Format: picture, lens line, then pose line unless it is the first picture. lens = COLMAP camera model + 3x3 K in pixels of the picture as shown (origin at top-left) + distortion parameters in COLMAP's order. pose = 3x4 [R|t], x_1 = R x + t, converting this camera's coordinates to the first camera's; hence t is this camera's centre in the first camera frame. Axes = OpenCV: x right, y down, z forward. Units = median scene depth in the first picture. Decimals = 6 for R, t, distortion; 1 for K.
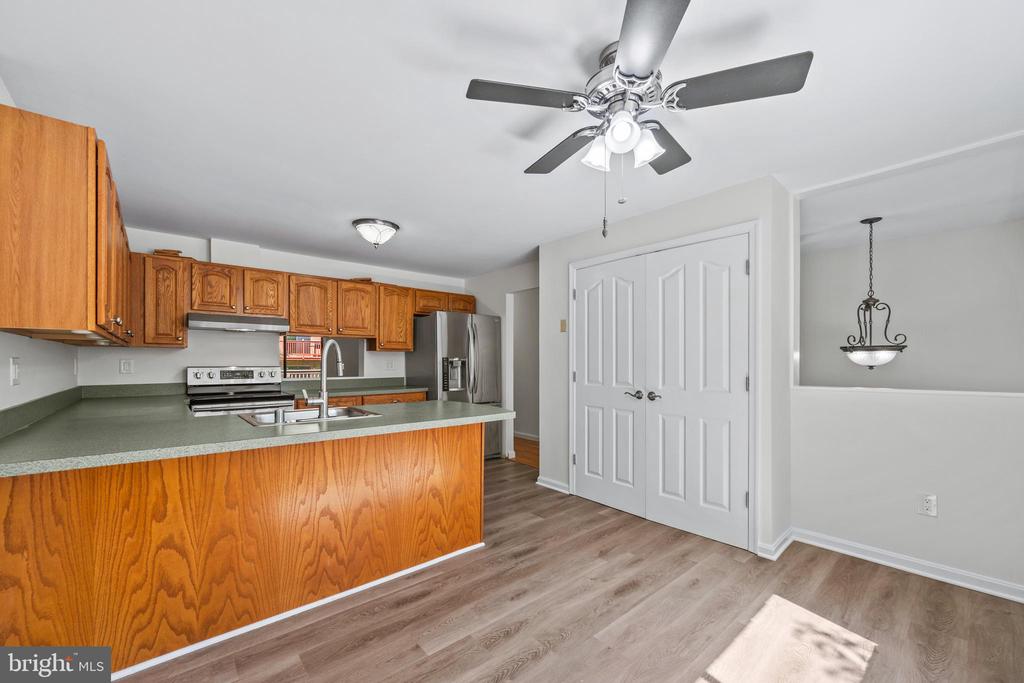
lens RADIAL K [[409.0, 0, 509.7], [0, 409.0, 360.3], [0, 0, 1]] dist [-0.000563, -0.000062]
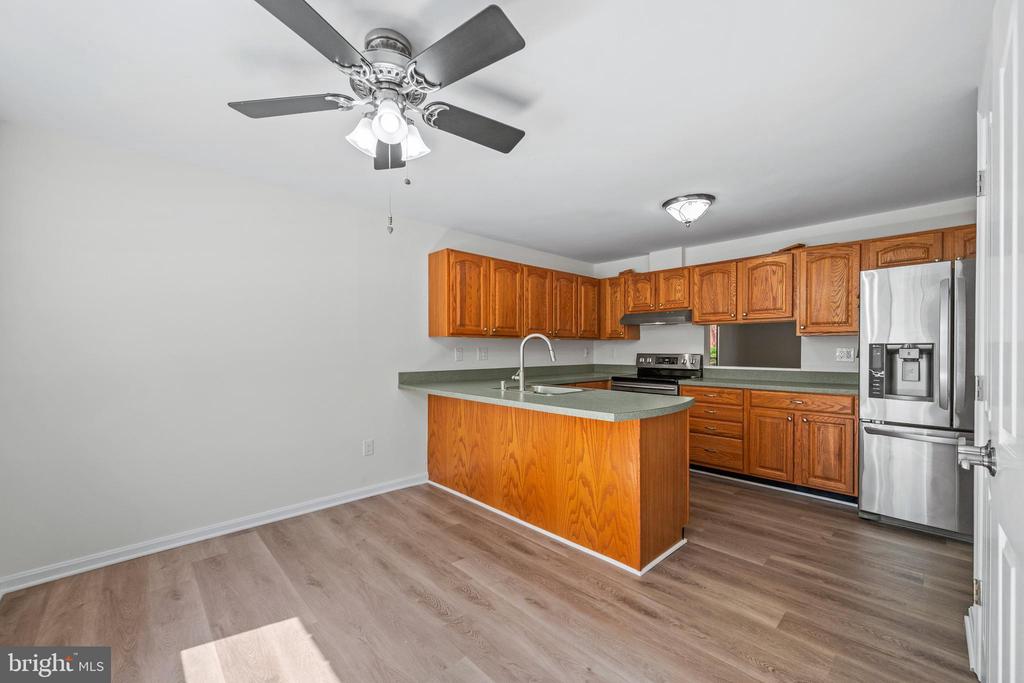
lens RADIAL K [[409.1, 0, 510.1], [0, 409.1, 351.9], [0, 0, 1]] dist [0.000982, 0.000266]
pose [[0.045773, 0.006763, -0.998929, 0.828759], [0.003796, 0.999969, 0.006944, -0.000645], [0.998945, -0.004110, 0.045746, 0.795197]]
